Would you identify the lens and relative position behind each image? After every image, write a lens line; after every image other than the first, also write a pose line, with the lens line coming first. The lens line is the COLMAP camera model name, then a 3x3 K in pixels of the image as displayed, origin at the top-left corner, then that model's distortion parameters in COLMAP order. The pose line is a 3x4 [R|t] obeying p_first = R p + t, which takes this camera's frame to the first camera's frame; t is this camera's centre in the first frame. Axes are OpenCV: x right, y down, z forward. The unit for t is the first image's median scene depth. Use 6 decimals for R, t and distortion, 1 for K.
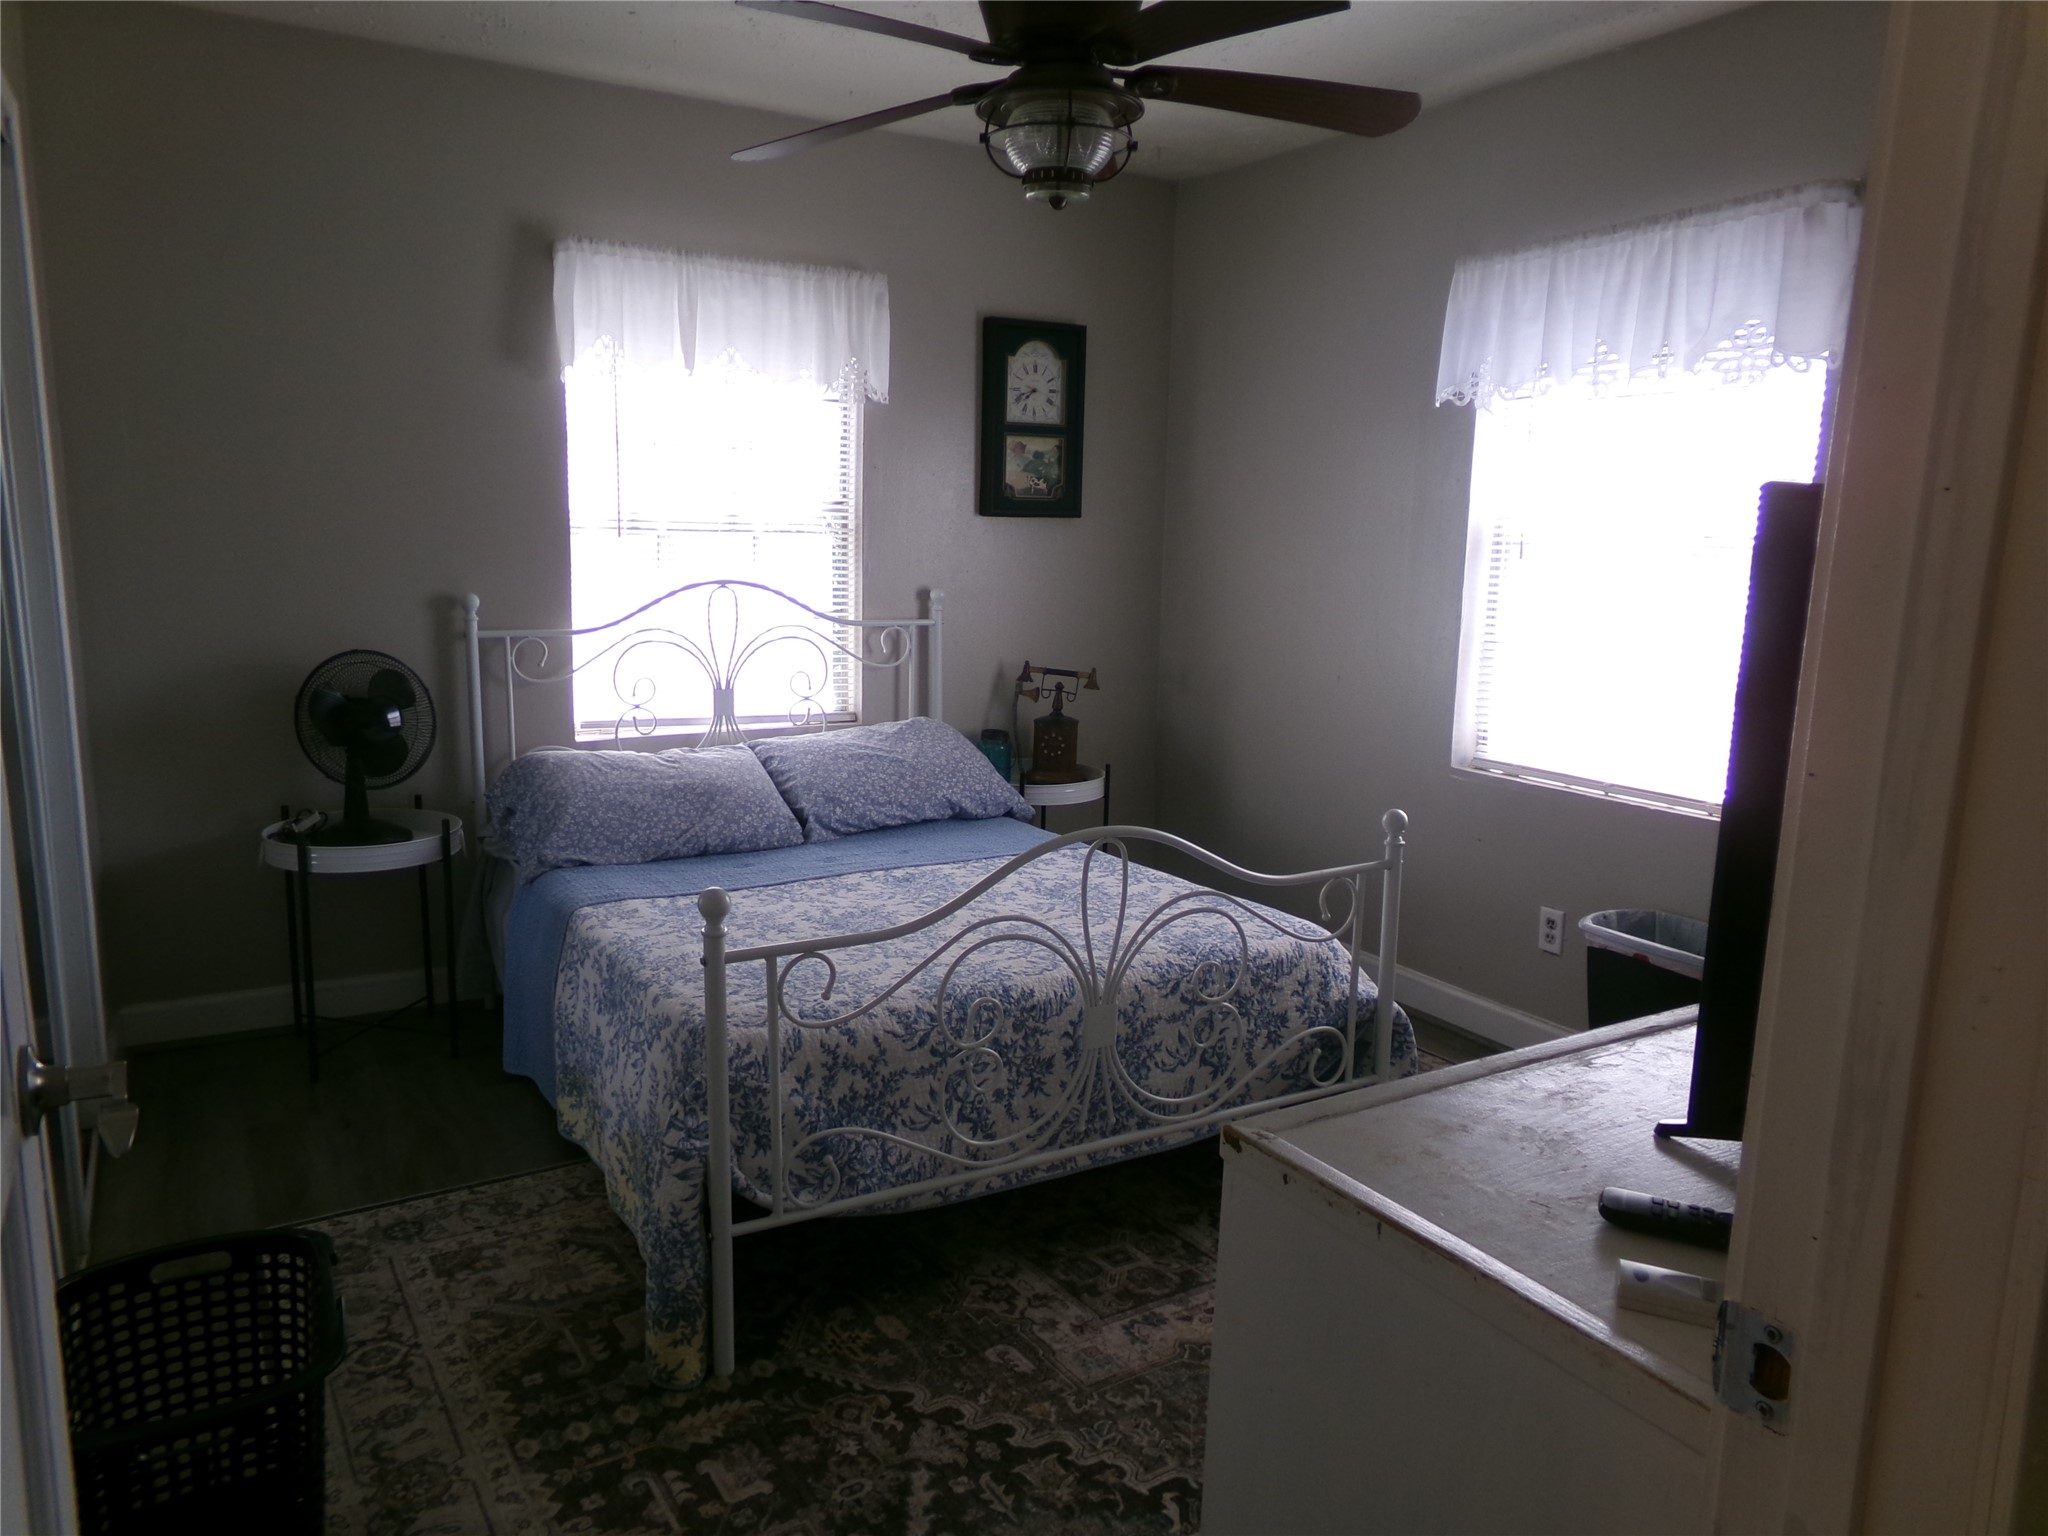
lens RADIAL K [[1419.2, 0, 1024.9], [0, 1419.2, 771.8], [0, 0, 1]] dist [-0.049444, 0.098491]
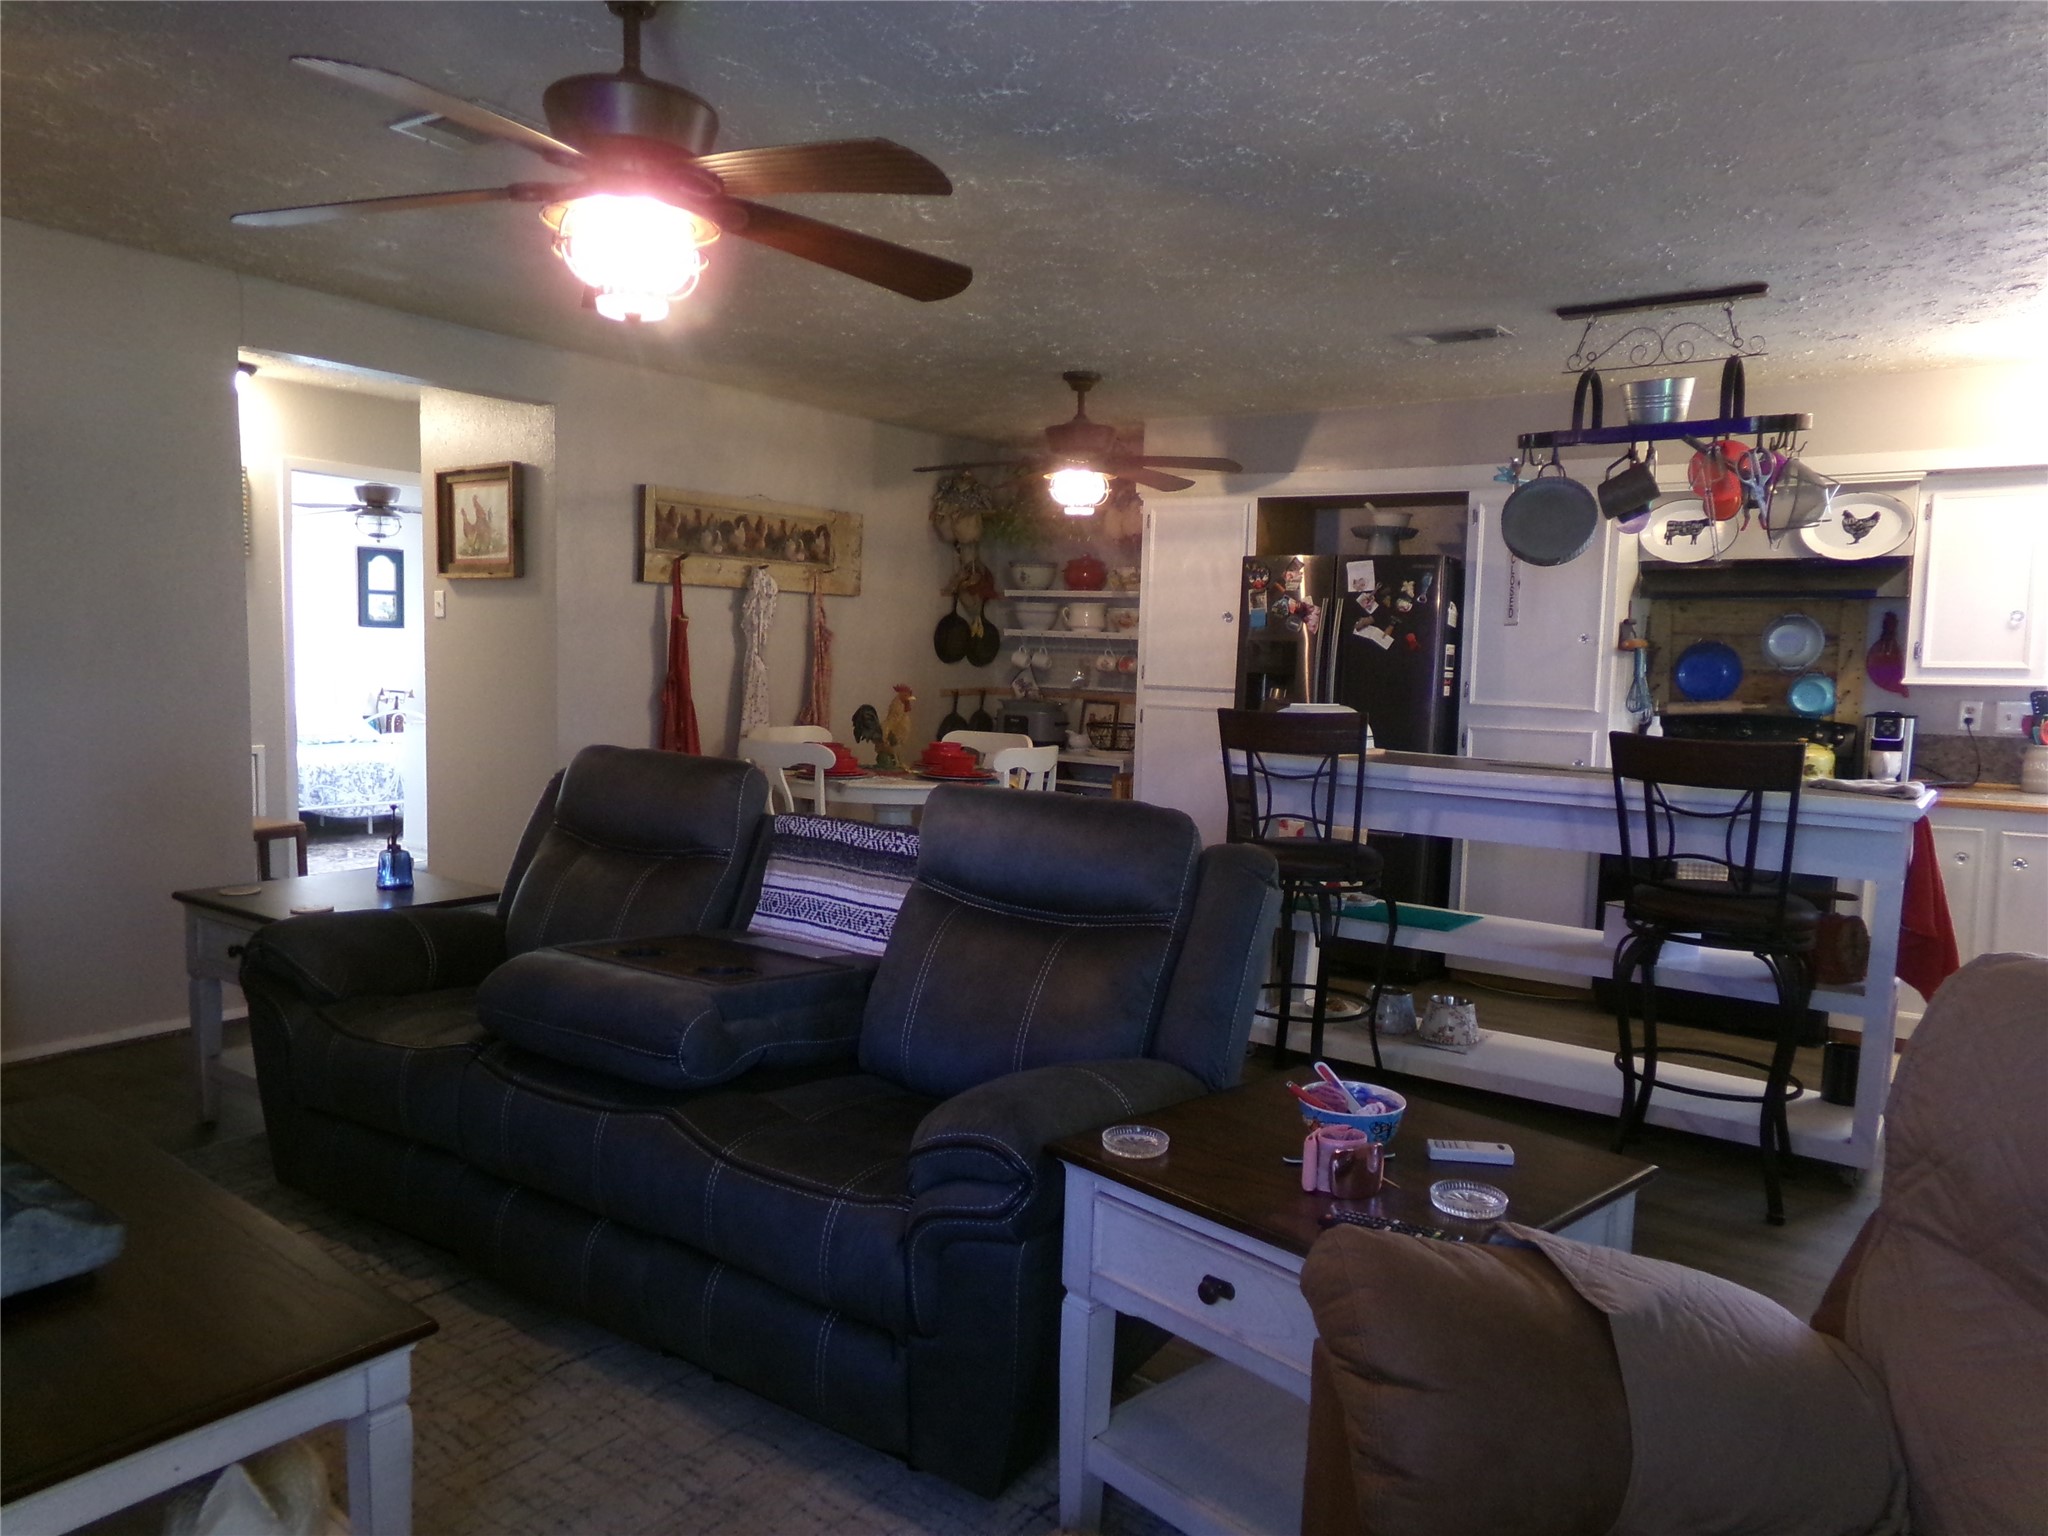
lens RADIAL K [[1419.2, 0, 1000.2], [0, 1419.2, 775.1], [0, 0, 1]] dist [-0.049444, 0.098491]
pose [[0.922863, -0.031585, 0.383832, 0.046639], [0.061299, 0.995973, -0.065424, 0.292021], [-0.380220, 0.083906, 0.921082, -1.597210]]
